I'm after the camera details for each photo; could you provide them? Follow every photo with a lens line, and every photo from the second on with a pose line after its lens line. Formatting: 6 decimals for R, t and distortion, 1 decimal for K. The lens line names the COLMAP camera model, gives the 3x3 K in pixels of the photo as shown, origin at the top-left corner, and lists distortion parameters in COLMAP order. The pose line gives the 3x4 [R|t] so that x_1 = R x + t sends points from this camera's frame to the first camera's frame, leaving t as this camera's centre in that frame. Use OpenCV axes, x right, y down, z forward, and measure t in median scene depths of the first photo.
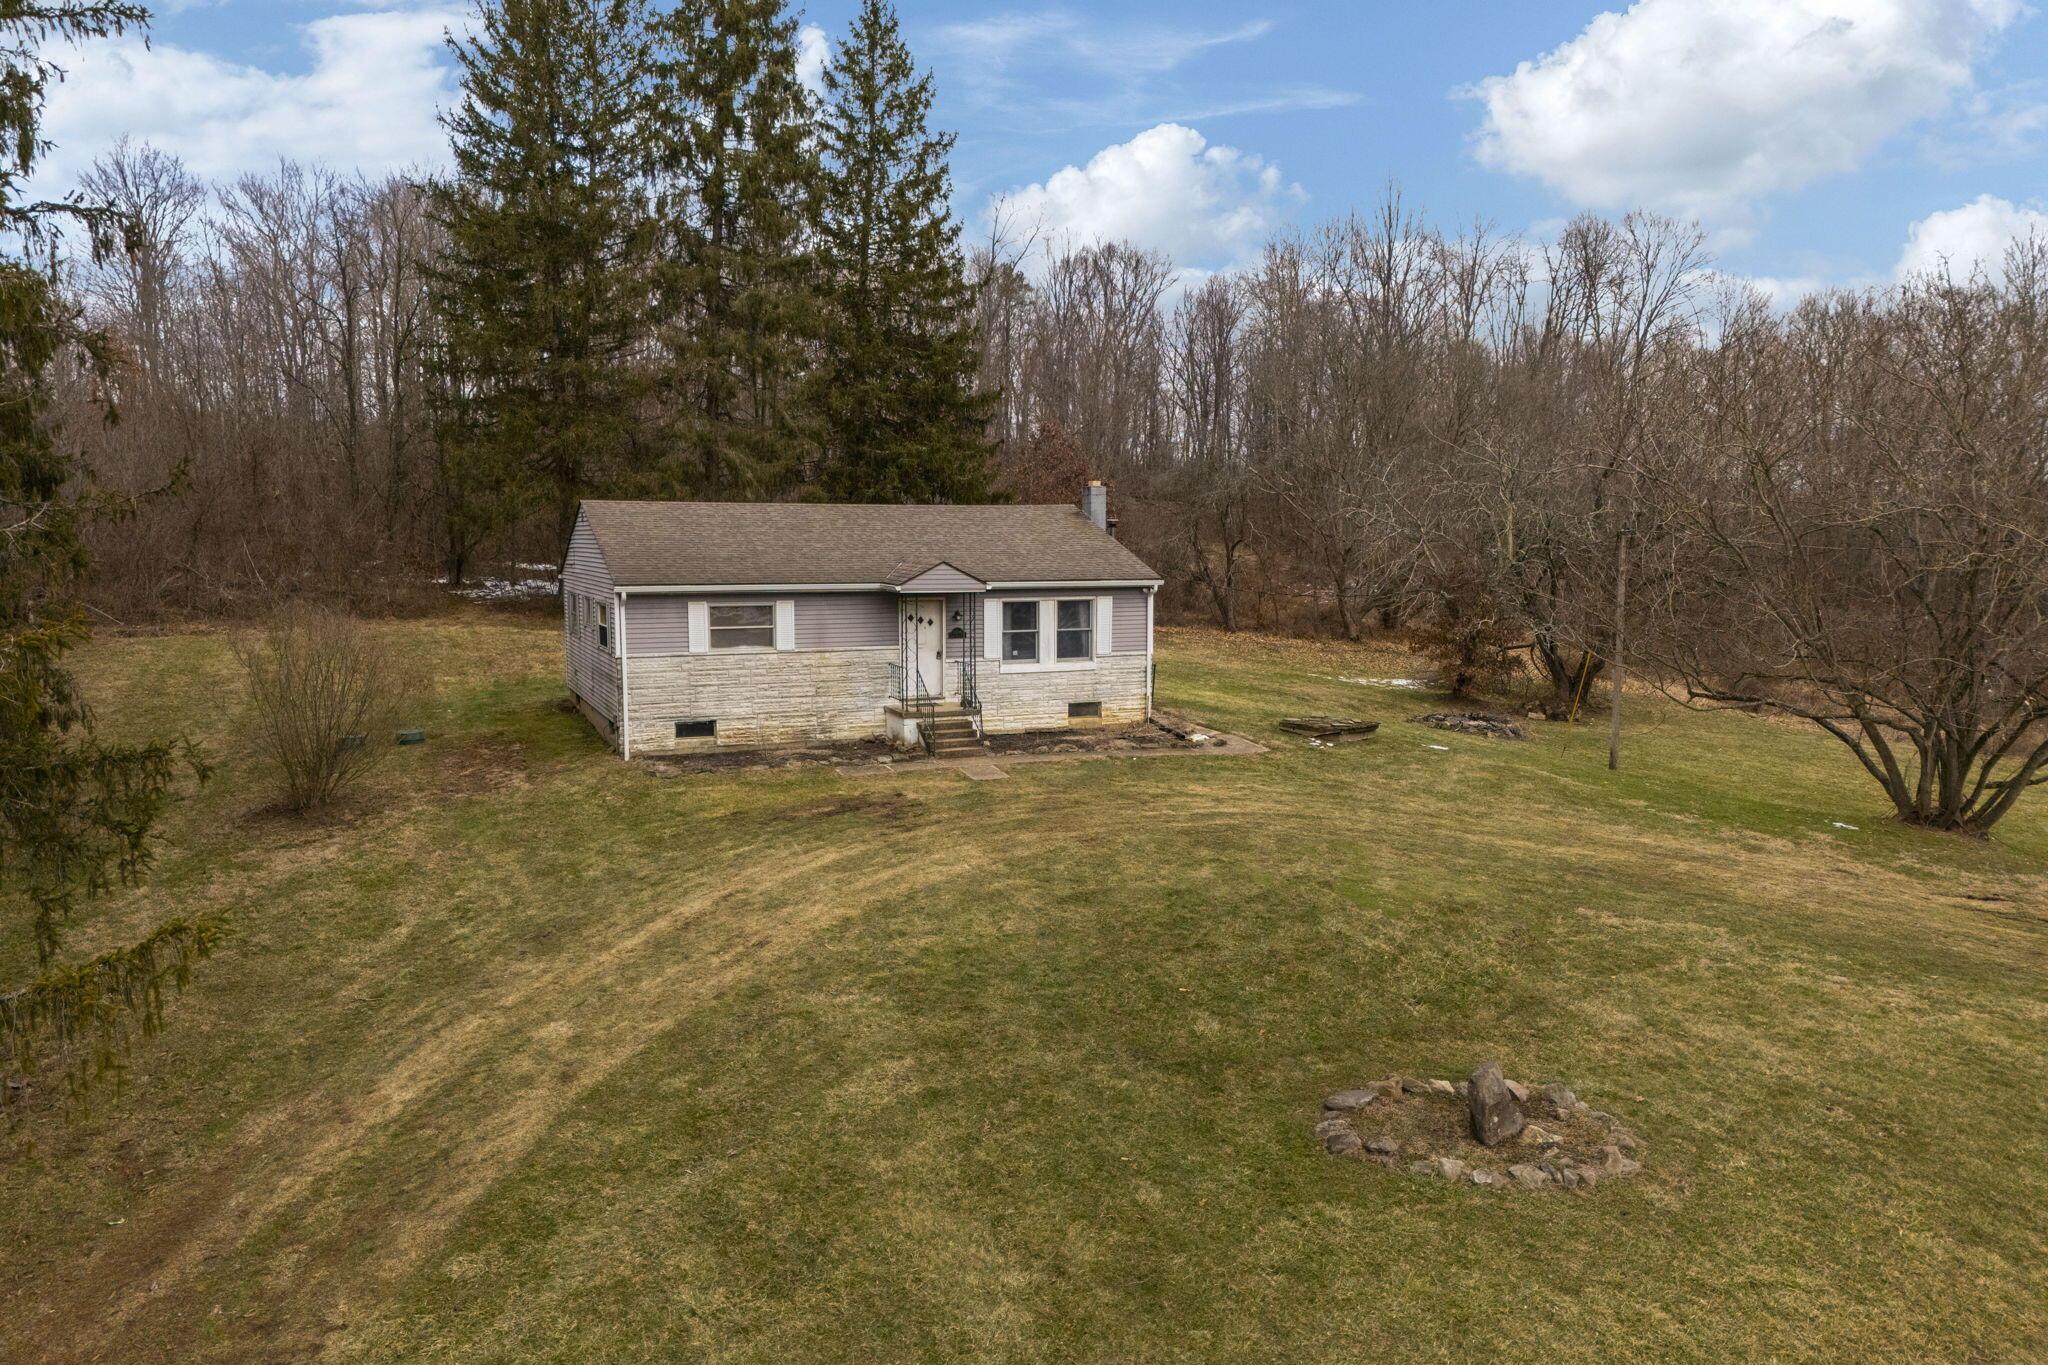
lens RADIAL K [[1498.1, 0, 1032.3], [0, 1498.1, 604.4], [0, 0, 1]] dist [0.071973, -0.060201]
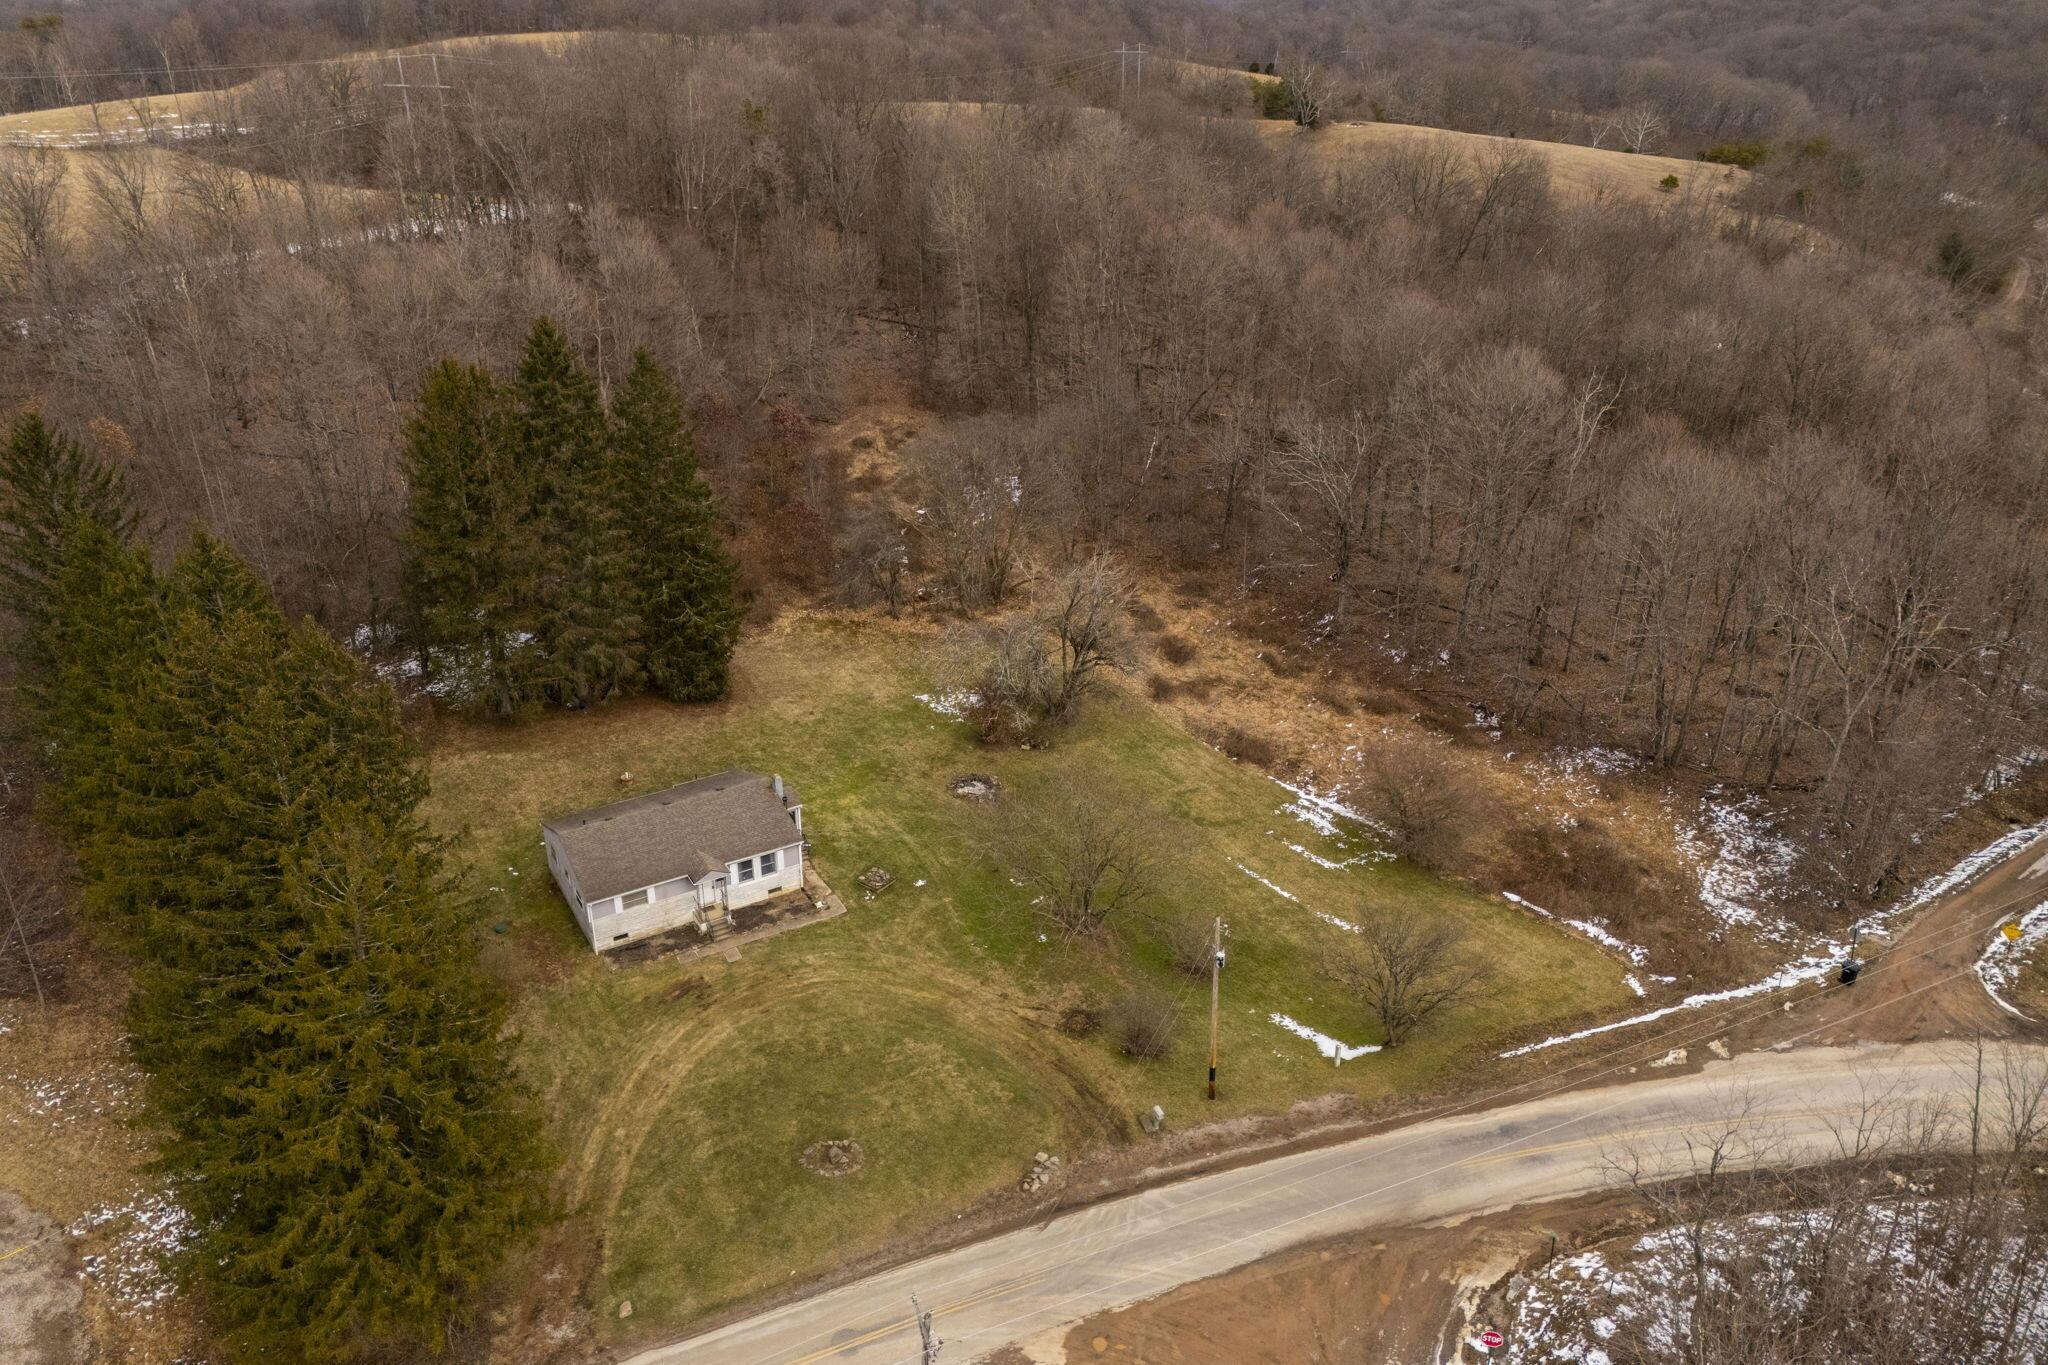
lens RADIAL K [[1498.1, 0, 1022.1], [0, 1498.1, 684.1], [0, 0, 1]] dist [0.071973, -0.060201]
pose [[0.992765, -0.056191, 0.106118, 0.217275], [0.010507, 0.921012, 0.389391, -1.338790], [-0.119616, -0.385459, 0.914939, -1.324386]]
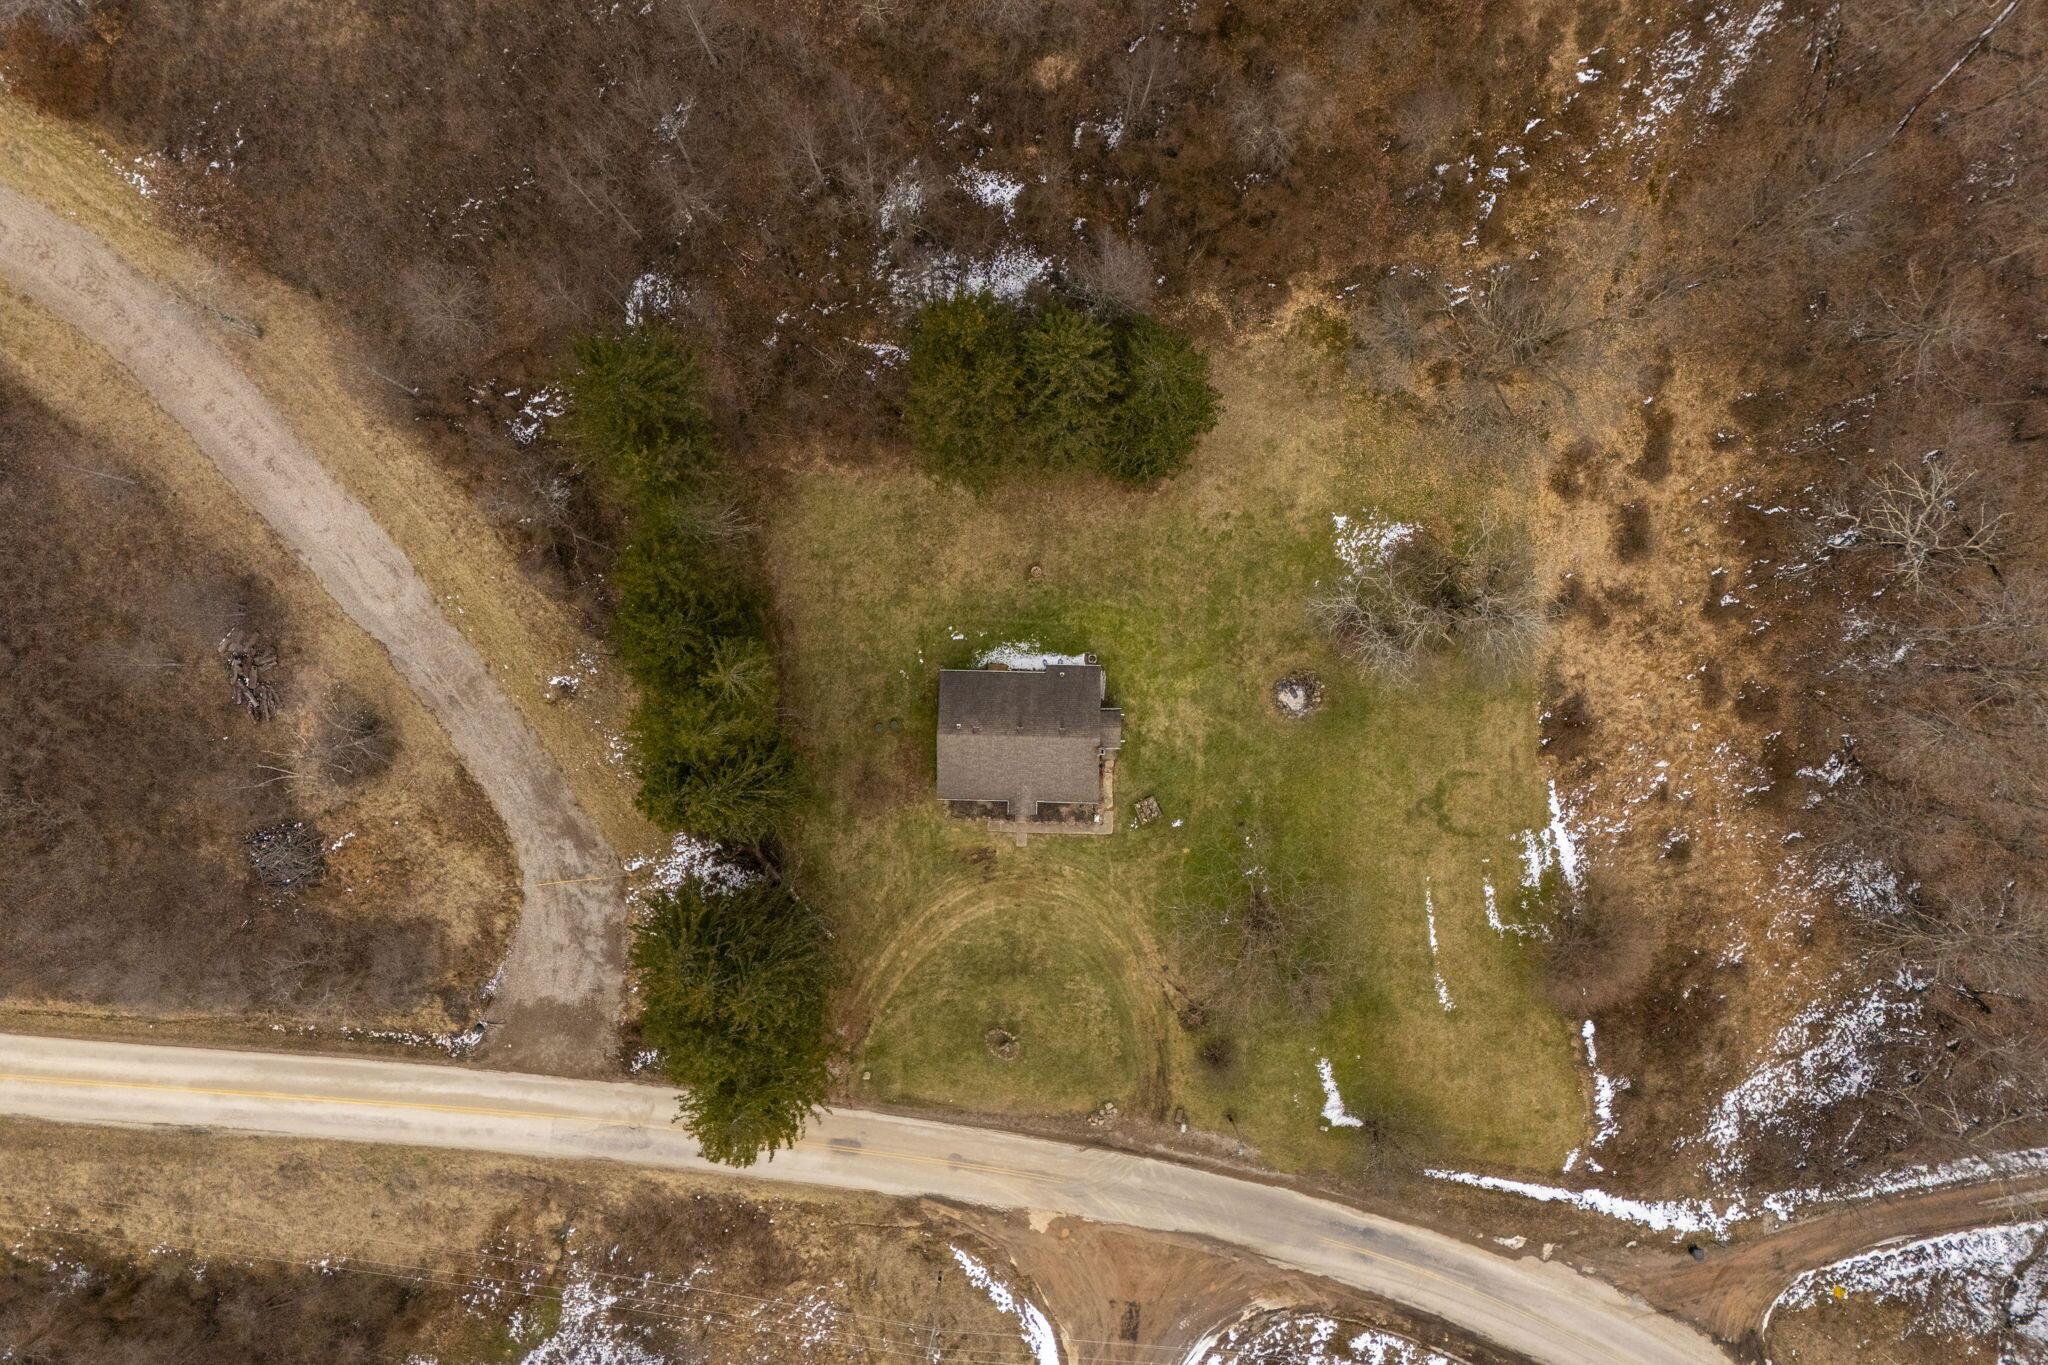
lens RADIAL K [[1498.1, 0, 1055.5], [0, 1498.1, 682.4], [0, 0, 1]] dist [0.071973, -0.060201]
pose [[0.908263, 0.418207, -0.012711, -0.071087], [-0.012405, 0.057285, 0.998281, -3.626951], [0.418217, -0.906543, 0.057218, 1.123183]]
